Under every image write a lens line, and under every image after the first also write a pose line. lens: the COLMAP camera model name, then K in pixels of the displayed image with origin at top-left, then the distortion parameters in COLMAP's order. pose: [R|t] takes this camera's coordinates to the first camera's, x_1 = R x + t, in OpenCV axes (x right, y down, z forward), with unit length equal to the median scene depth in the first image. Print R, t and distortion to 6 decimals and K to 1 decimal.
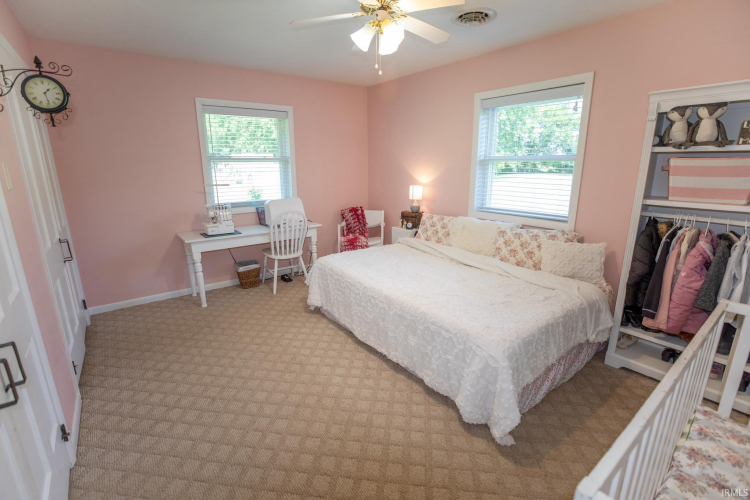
lens RADIAL K [[348.0, 0, 375.3], [0, 348.0, 252.0], [0, 0, 1]] dist [-0.017899, 0.000749]
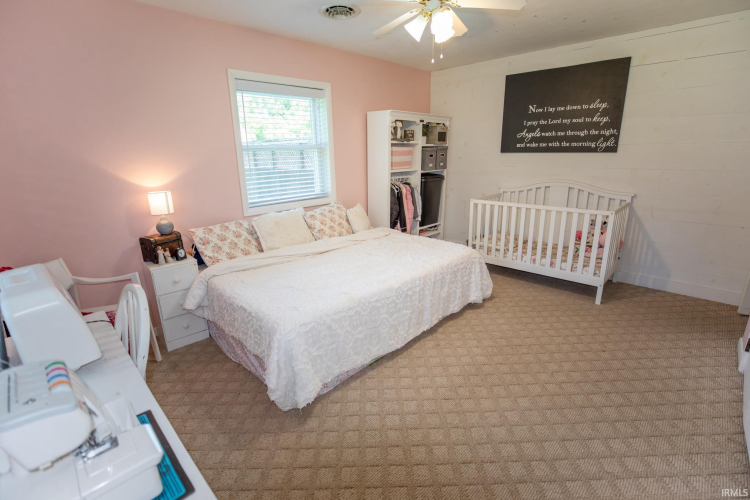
lens RADIAL K [[348.0, 0, 375.2], [0, 348.0, 248.6], [0, 0, 1]] dist [-0.017899, 0.000749]
pose [[-0.149821, -0.263360, 0.952993, -0.808434], [0.263757, 0.918296, 0.295237, -0.259817], [-0.952883, 0.295591, -0.068117, 1.030149]]
